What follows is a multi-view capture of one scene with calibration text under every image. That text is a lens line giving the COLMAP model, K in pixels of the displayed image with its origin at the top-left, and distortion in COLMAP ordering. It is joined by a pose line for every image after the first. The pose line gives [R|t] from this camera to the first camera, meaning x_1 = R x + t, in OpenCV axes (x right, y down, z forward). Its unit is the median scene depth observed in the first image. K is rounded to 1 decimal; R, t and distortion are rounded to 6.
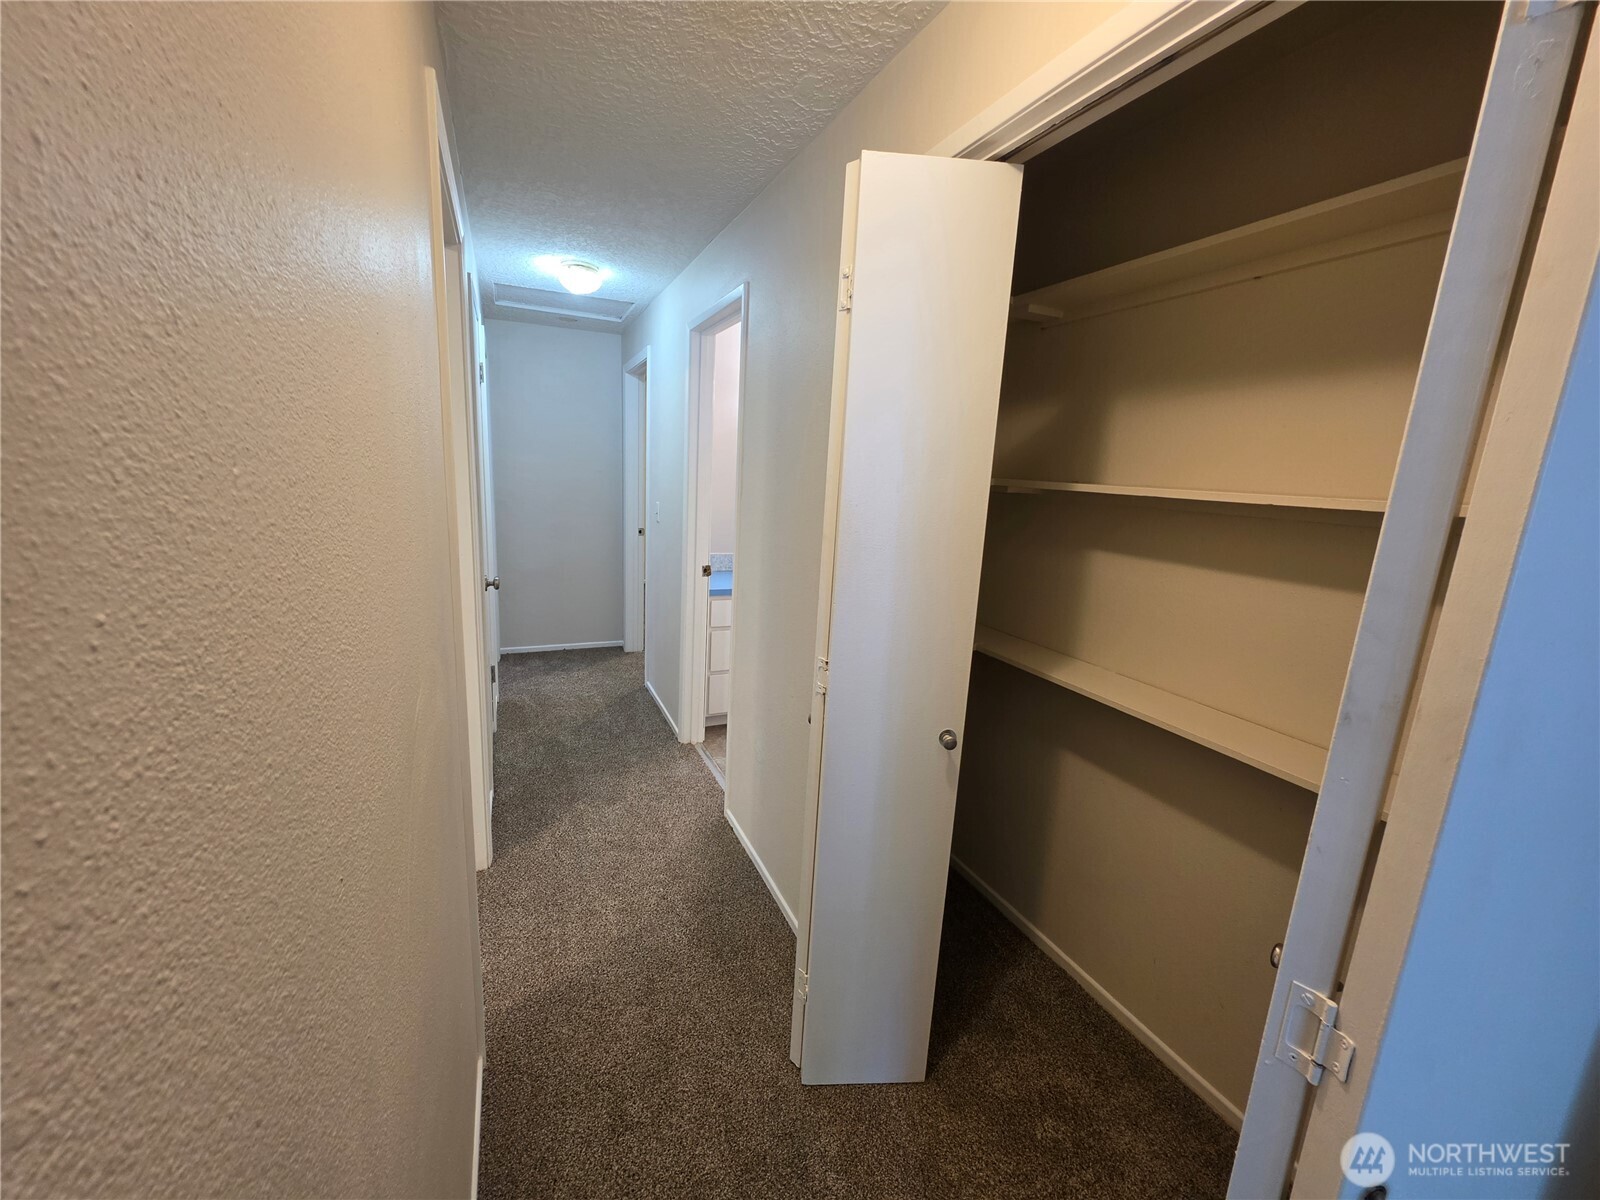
lens RADIAL K [[636.2, 0, 794.2], [0, 636.2, 592.0], [0, 0, 1]] dist [-0.001711, 0.001305]
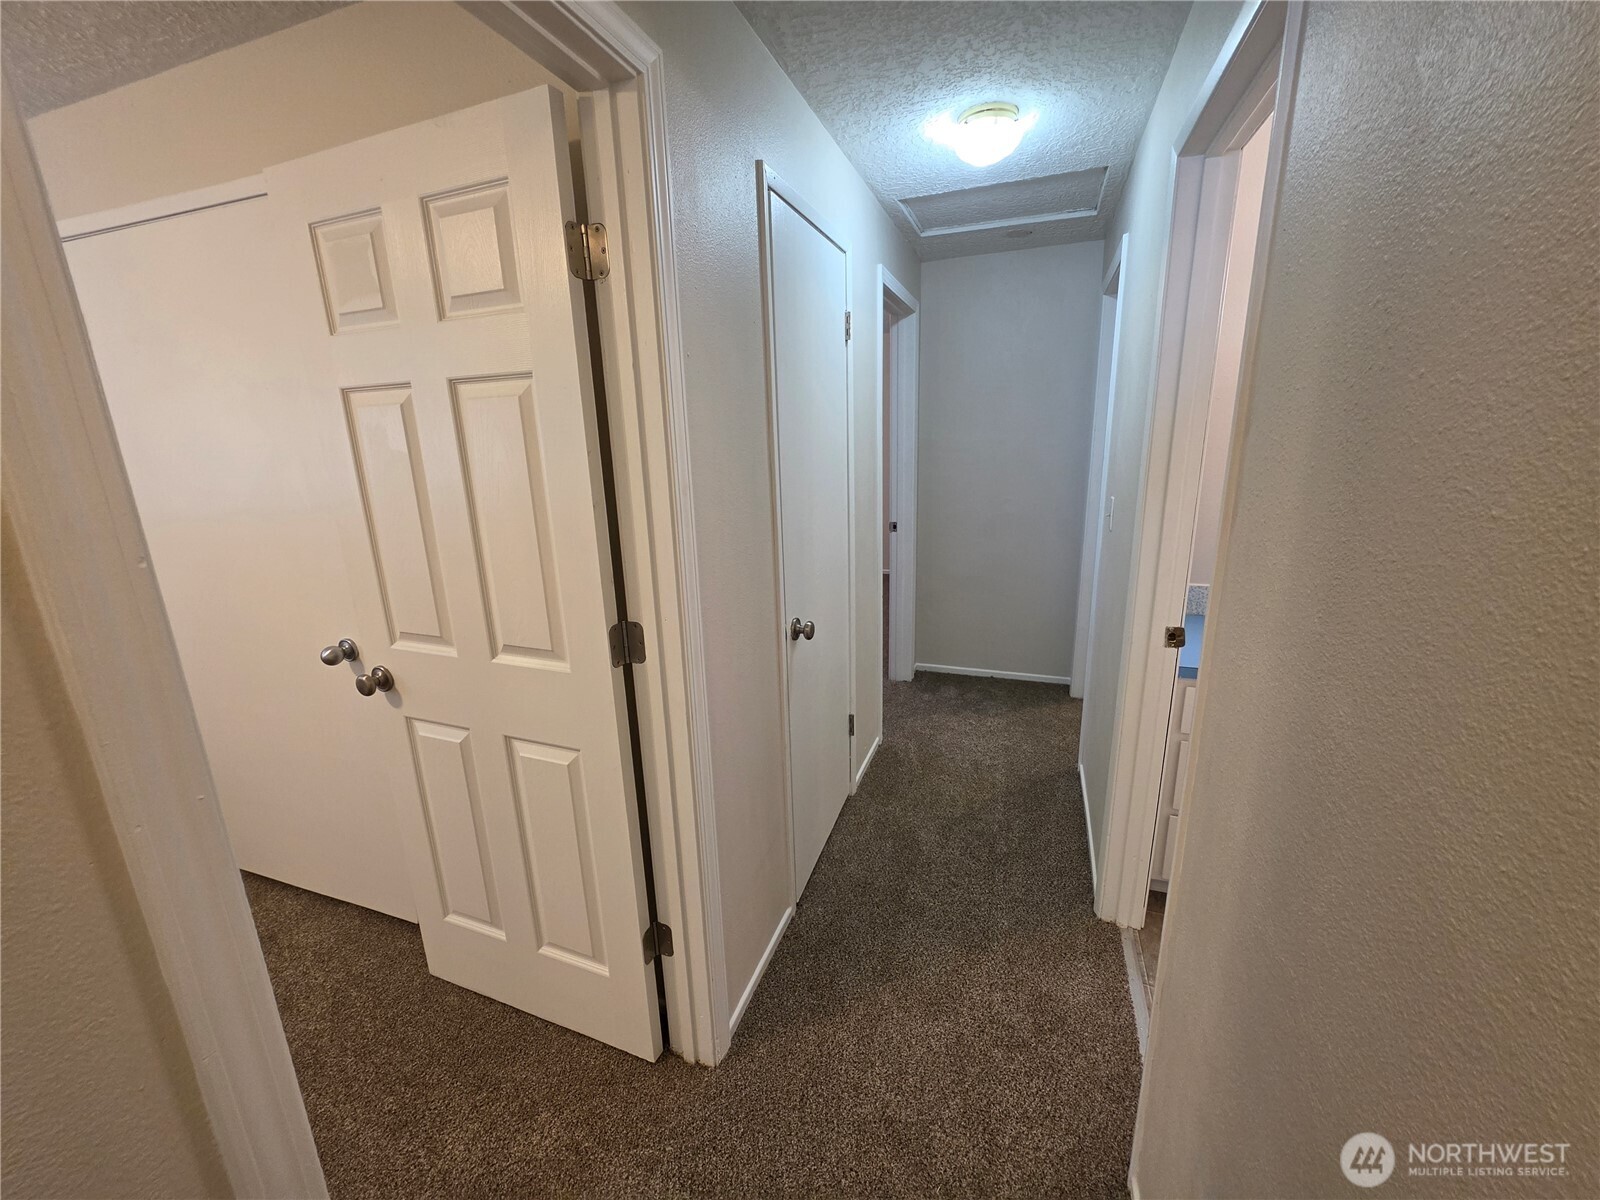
lens RADIAL K [[636.2, 0, 794.2], [0, 636.2, 592.0], [0, 0, 1]] dist [-0.001711, 0.001305]
pose [[0.712803, 0.102589, -0.693821, -0.001334], [-0.066898, 0.994679, 0.078346, -0.076223], [0.698167, -0.009430, 0.715873, 0.342622]]
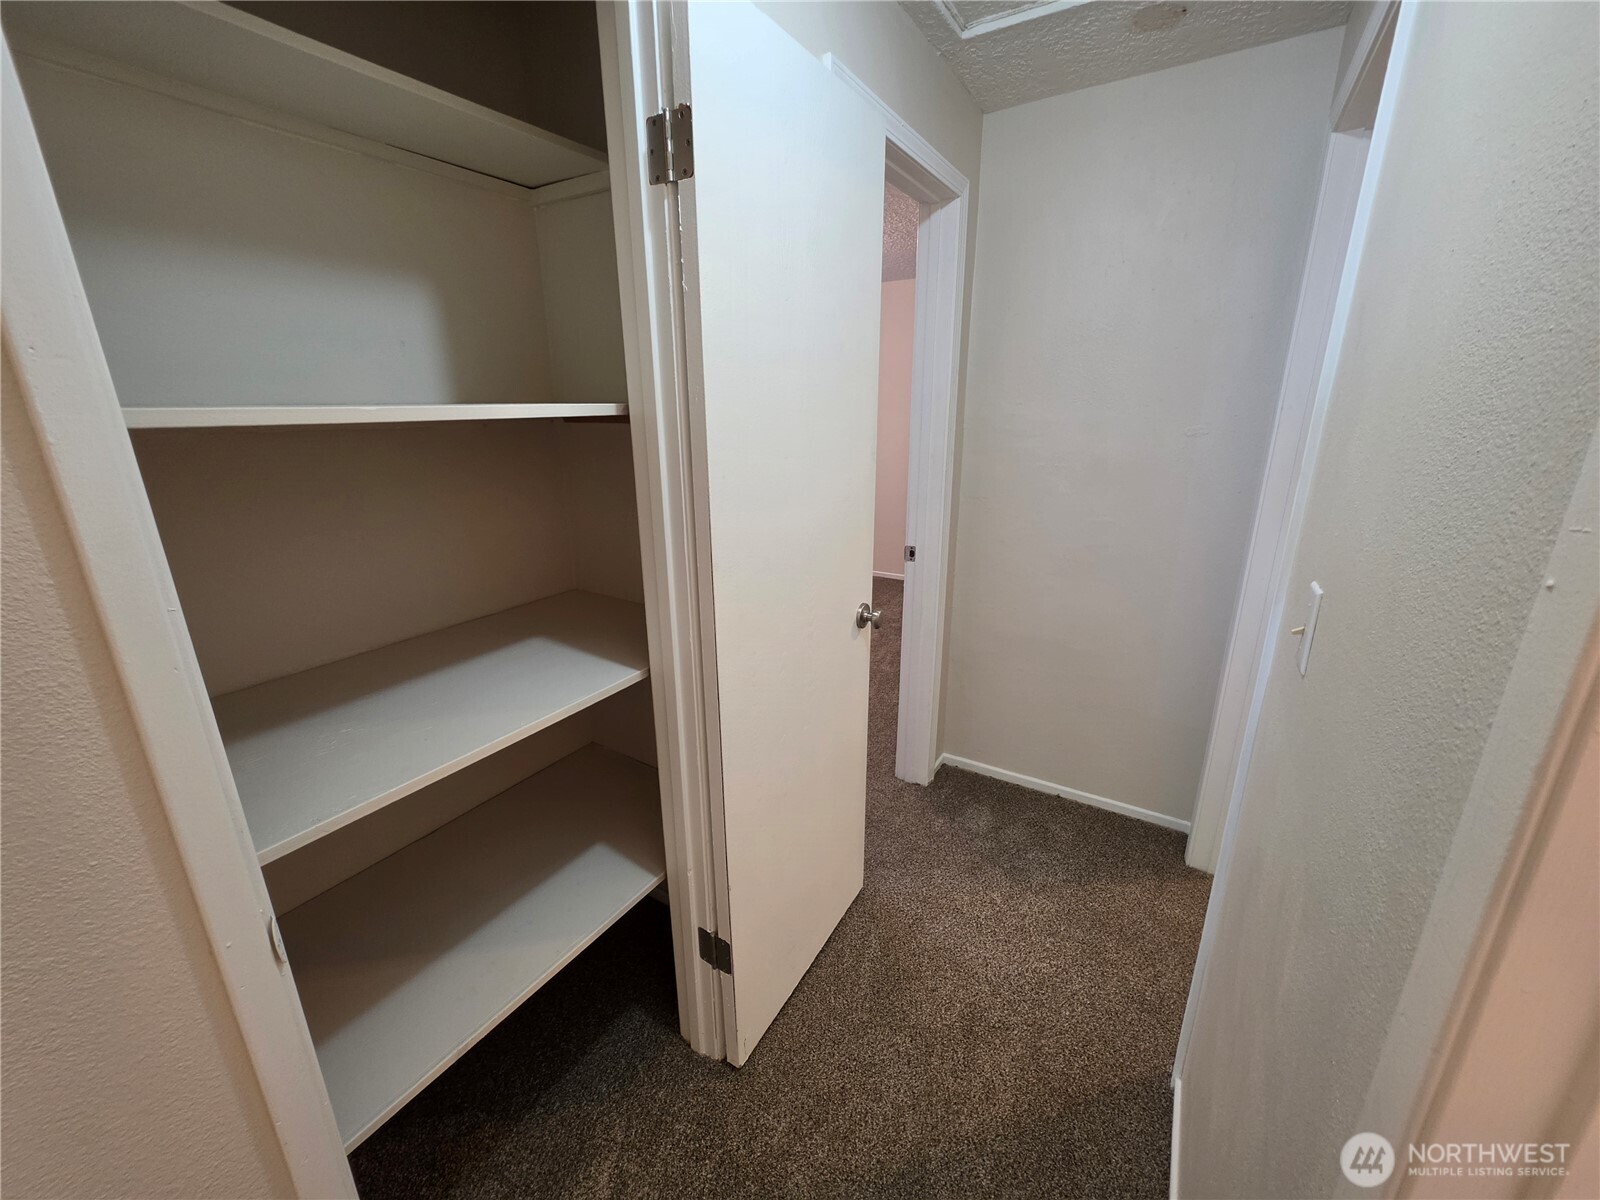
lens RADIAL K [[636.2, 0, 794.2], [0, 636.2, 592.0], [0, 0, 1]] dist [-0.001711, 0.001305]
pose [[0.556574, 0.184853, -0.809972, -0.128971], [-0.123124, 0.982520, 0.139627, -0.143837], [0.821624, 0.022015, 0.569605, 0.691838]]
